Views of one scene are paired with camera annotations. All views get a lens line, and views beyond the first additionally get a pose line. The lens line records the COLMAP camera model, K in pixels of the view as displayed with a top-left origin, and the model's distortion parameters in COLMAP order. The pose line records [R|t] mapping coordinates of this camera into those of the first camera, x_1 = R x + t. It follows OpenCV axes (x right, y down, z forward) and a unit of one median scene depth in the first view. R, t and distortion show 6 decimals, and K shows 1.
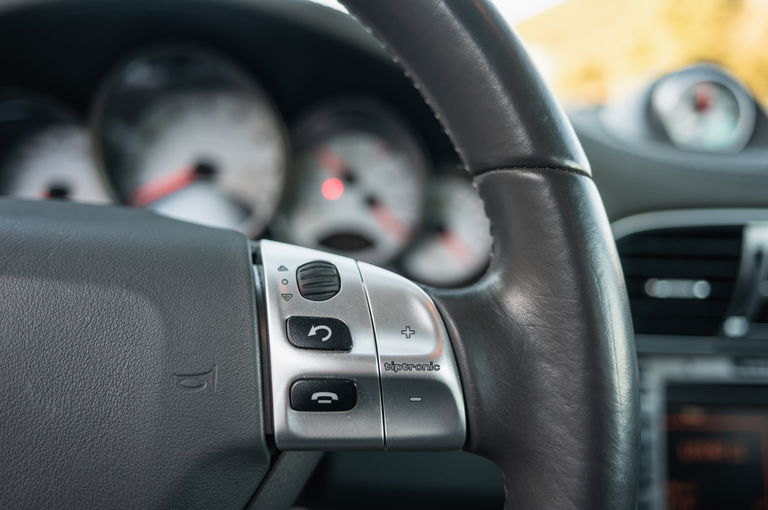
lens RADIAL K [[616.6, 0, 382.0], [0, 616.6, 267.0], [0, 0, 1]] dist [-0.002773, -0.001680]
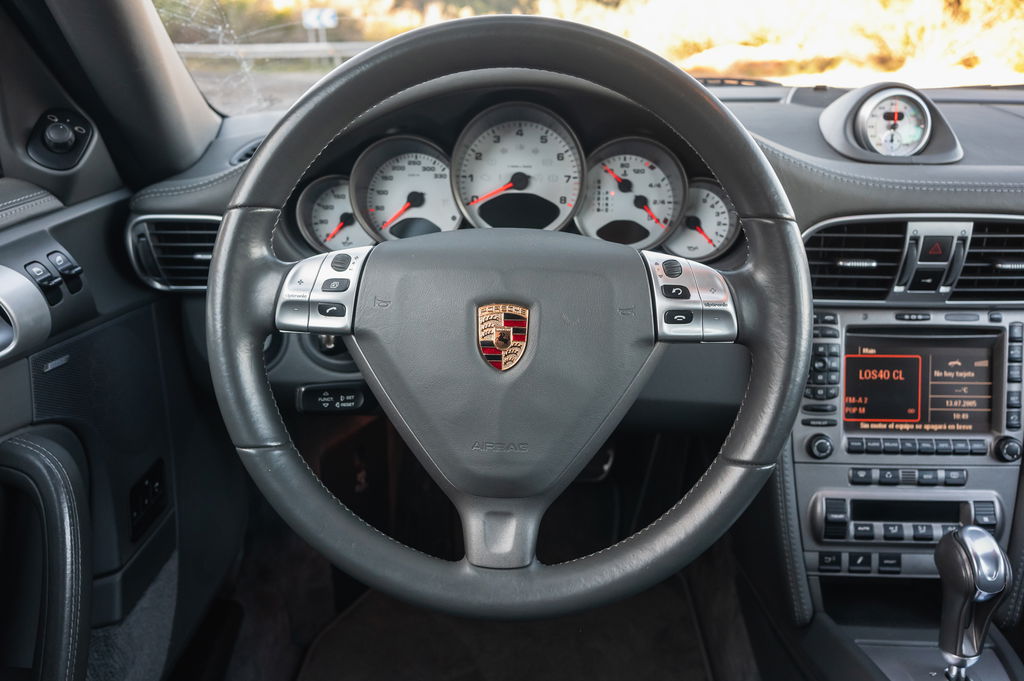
lens RADIAL K [[822.1, 0, 509.3], [0, 822.1, 356.5], [0, 0, 1]] dist [-0.002773, -0.001680]
pose [[0.999333, -0.015583, -0.033030, -0.619964], [0.020576, 0.987440, 0.156649, -0.148041], [0.030174, -0.157224, 0.987102, -2.094242]]
